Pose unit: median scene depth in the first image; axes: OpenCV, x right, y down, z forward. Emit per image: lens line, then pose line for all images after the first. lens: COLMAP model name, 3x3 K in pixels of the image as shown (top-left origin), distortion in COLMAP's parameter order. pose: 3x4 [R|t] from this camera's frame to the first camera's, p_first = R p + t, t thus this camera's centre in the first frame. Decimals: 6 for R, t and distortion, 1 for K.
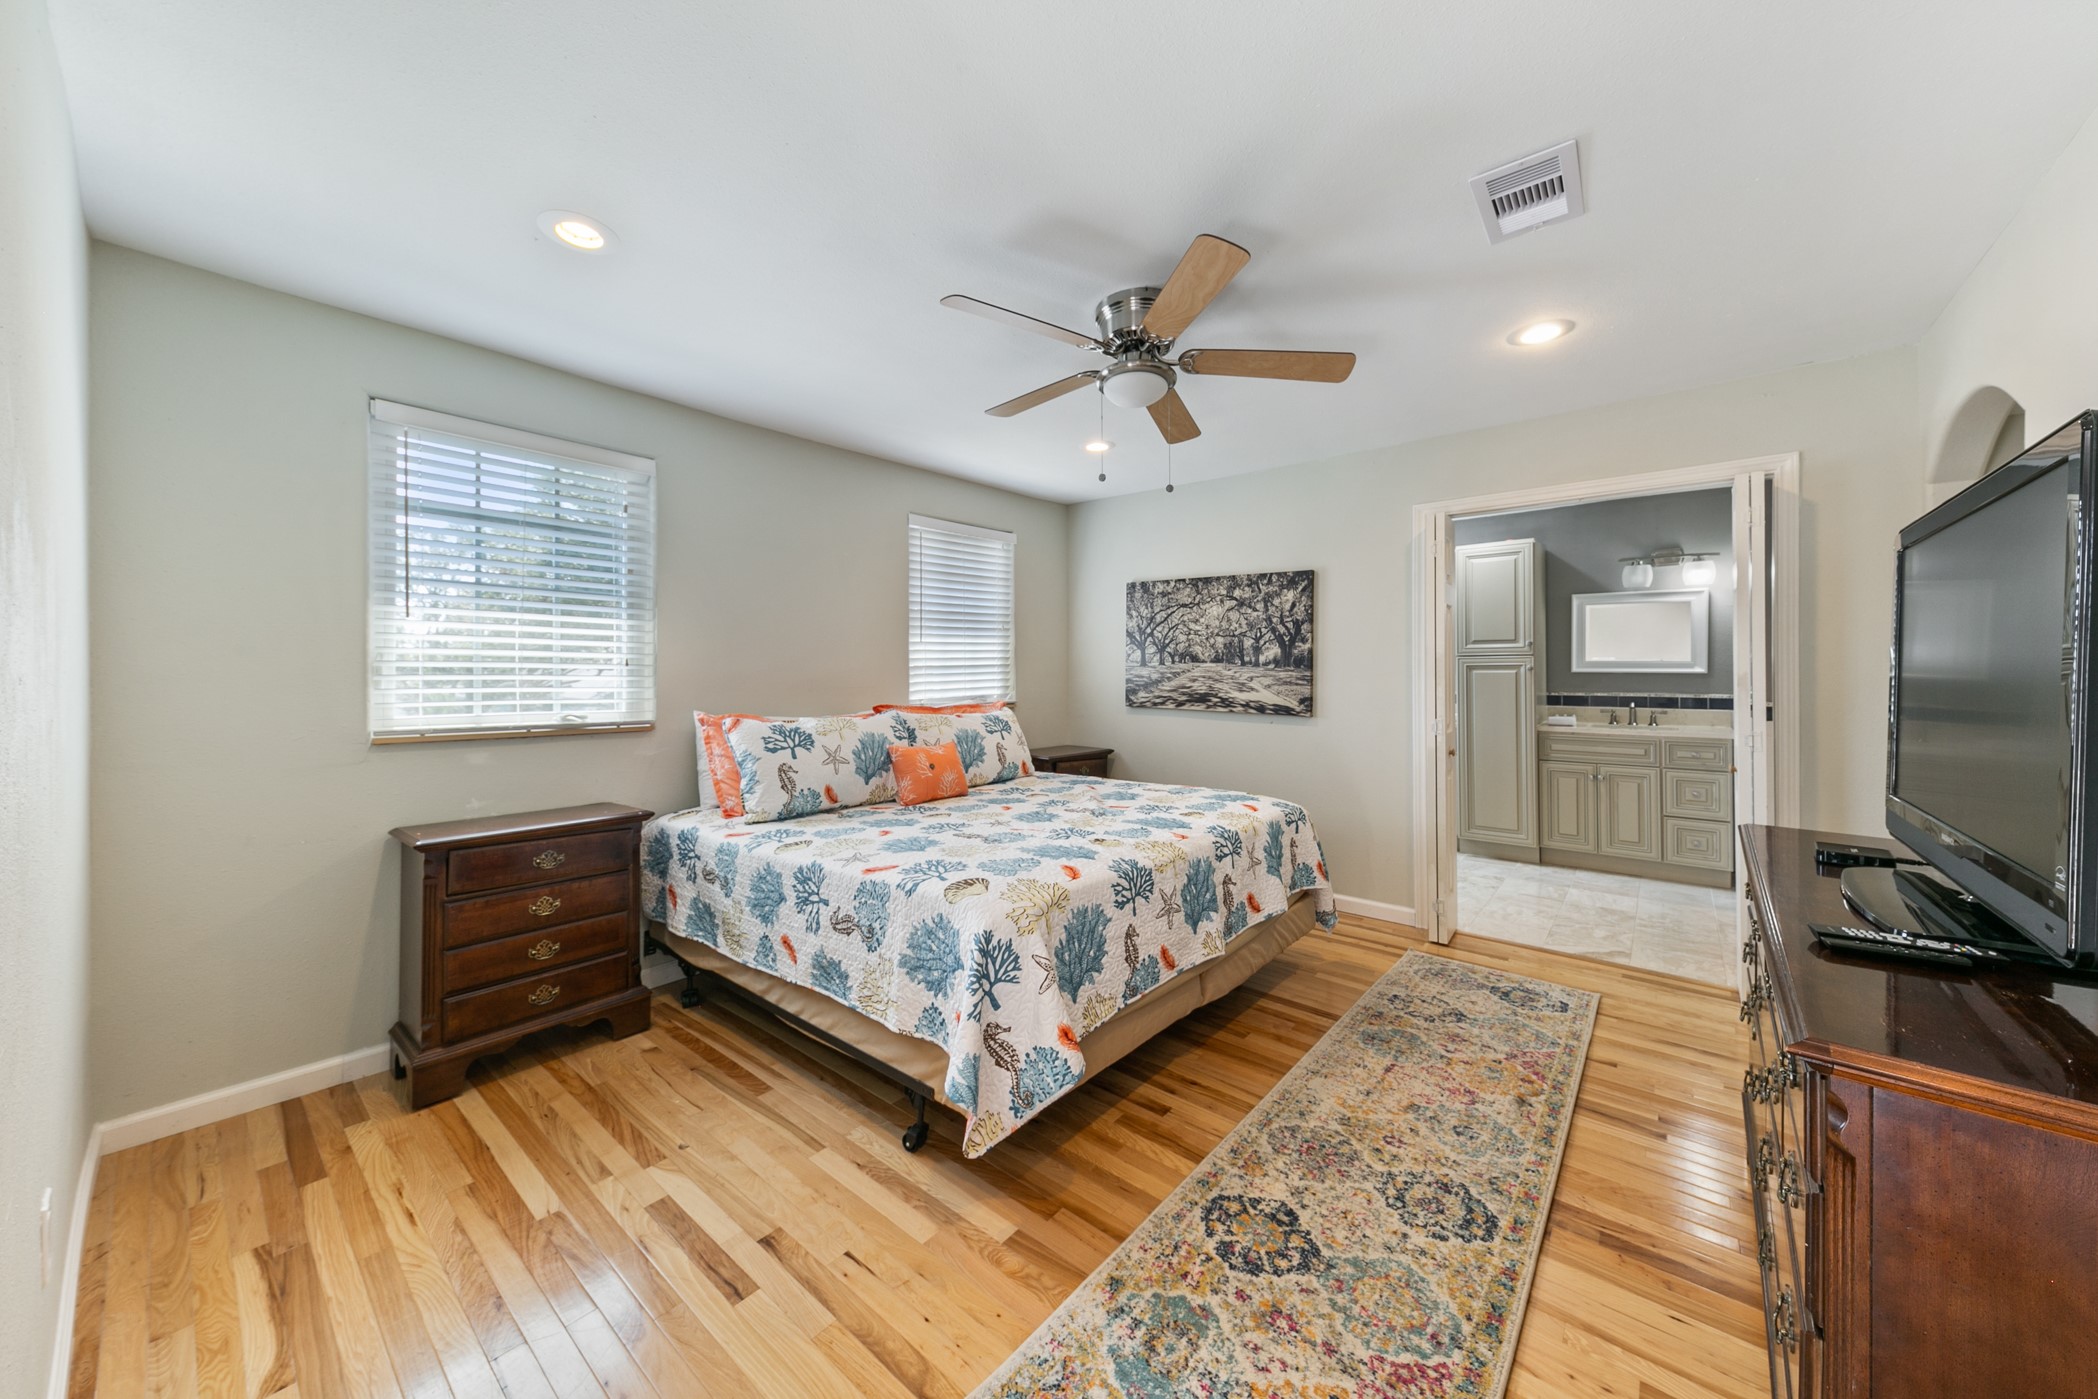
lens RADIAL K [[732.6, 0, 1076.6], [0, 732.6, 671.7], [0, 0, 1]] dist [-0.000908, -0.000550]
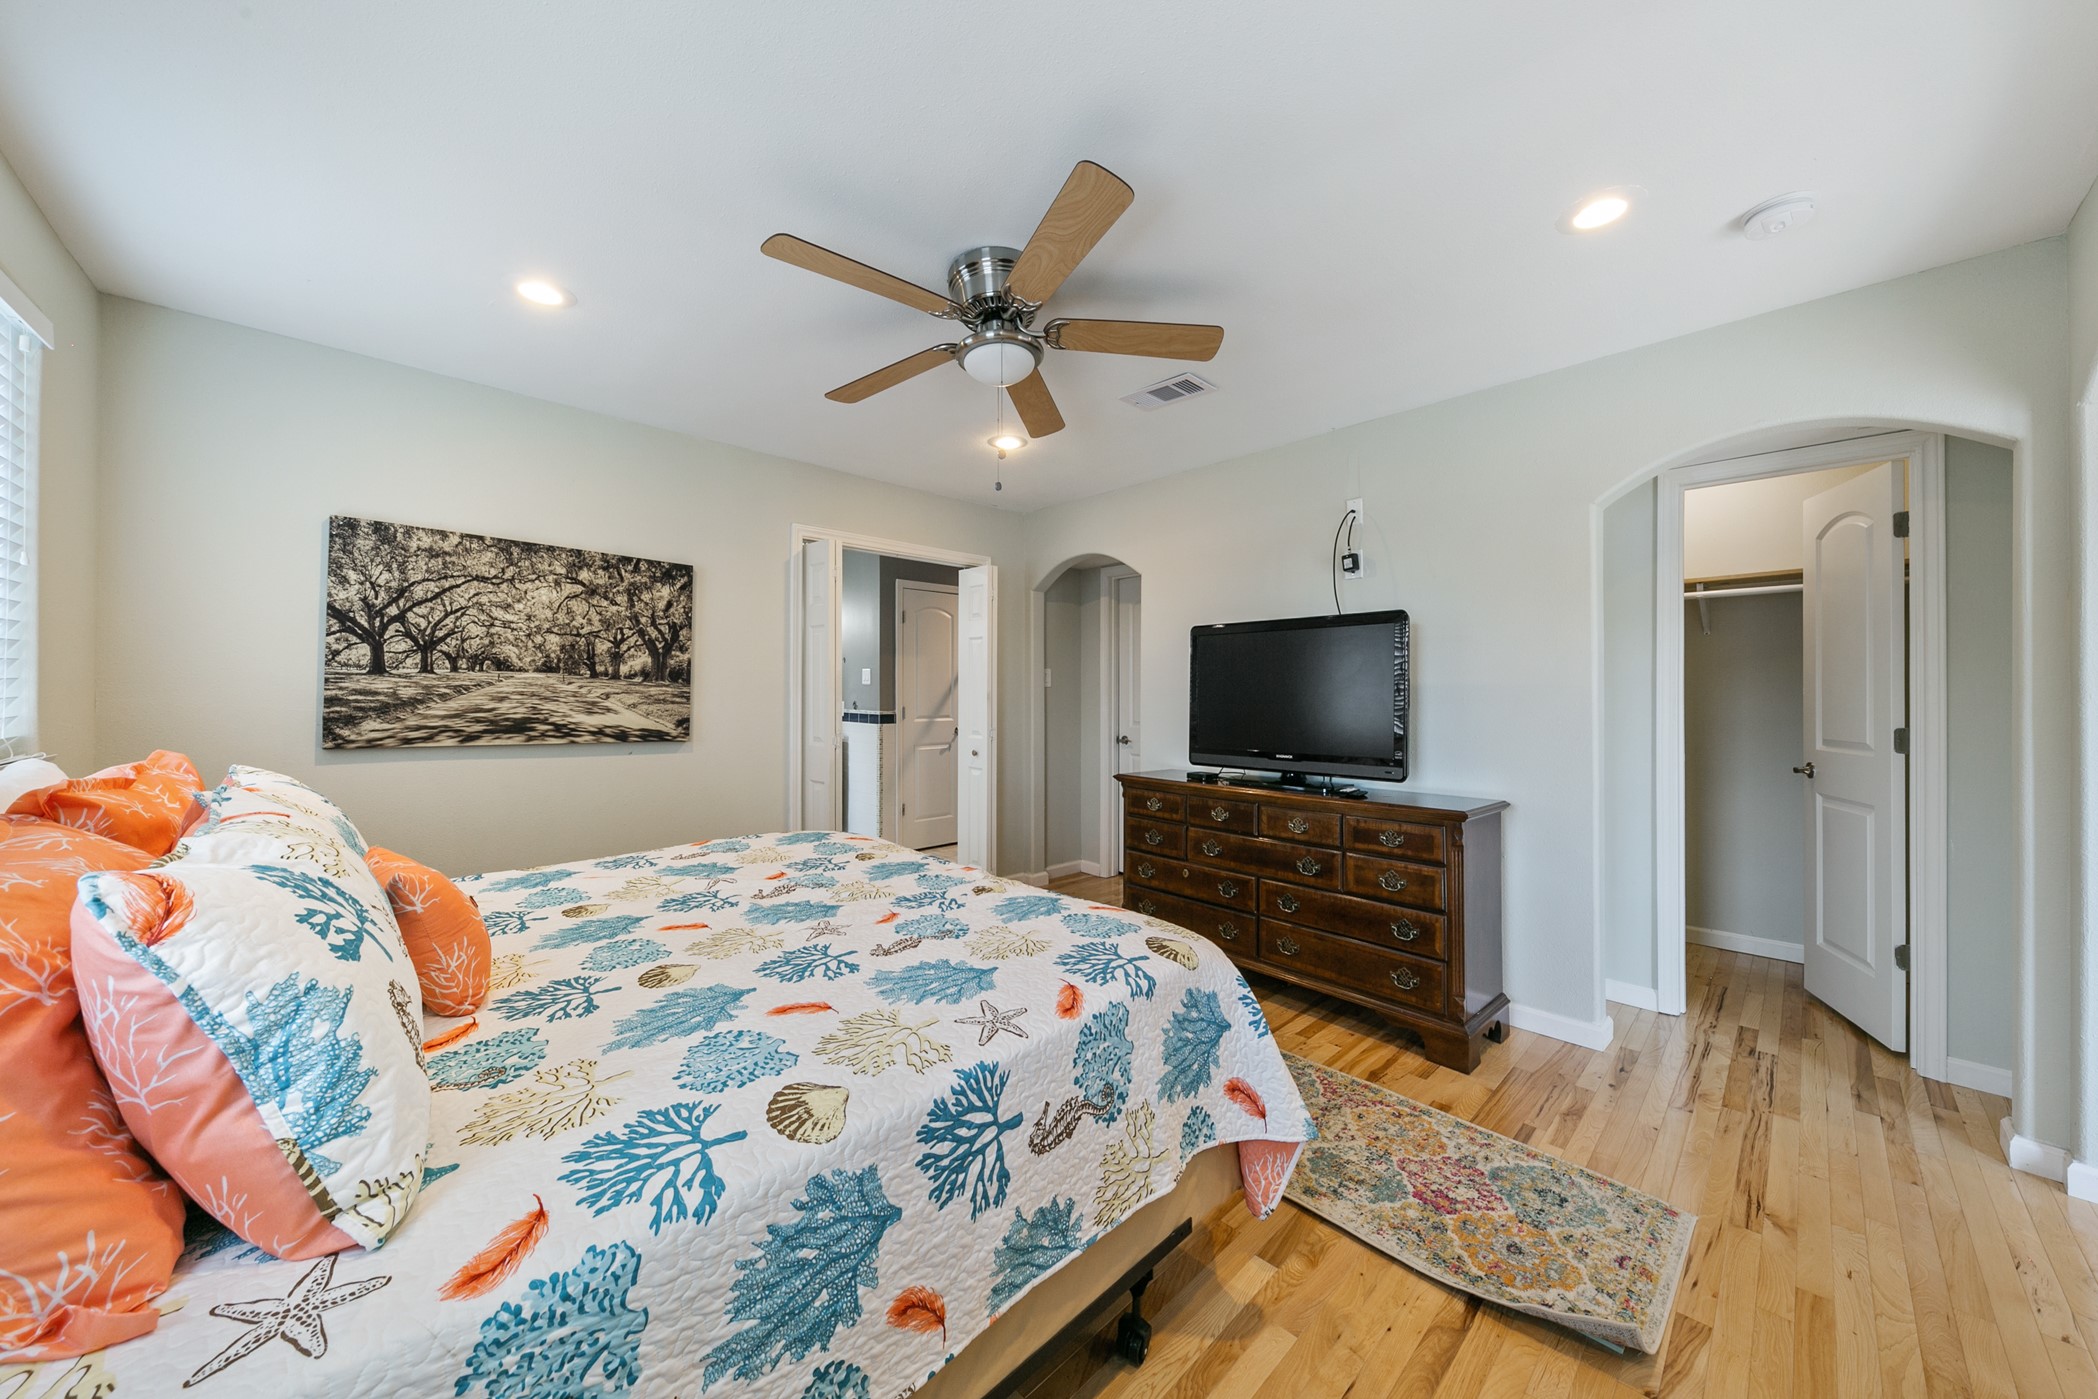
lens RADIAL K [[732.6, 0, 1049.4], [0, 732.6, 696.3], [0, 0, 1]] dist [-0.000908, -0.000550]
pose [[0.119433, 0.000014, 0.992842, -0.436633], [-0.003742, 0.999993, 0.000436, 0.007882], [-0.992835, -0.003767, 0.119433, 0.469774]]
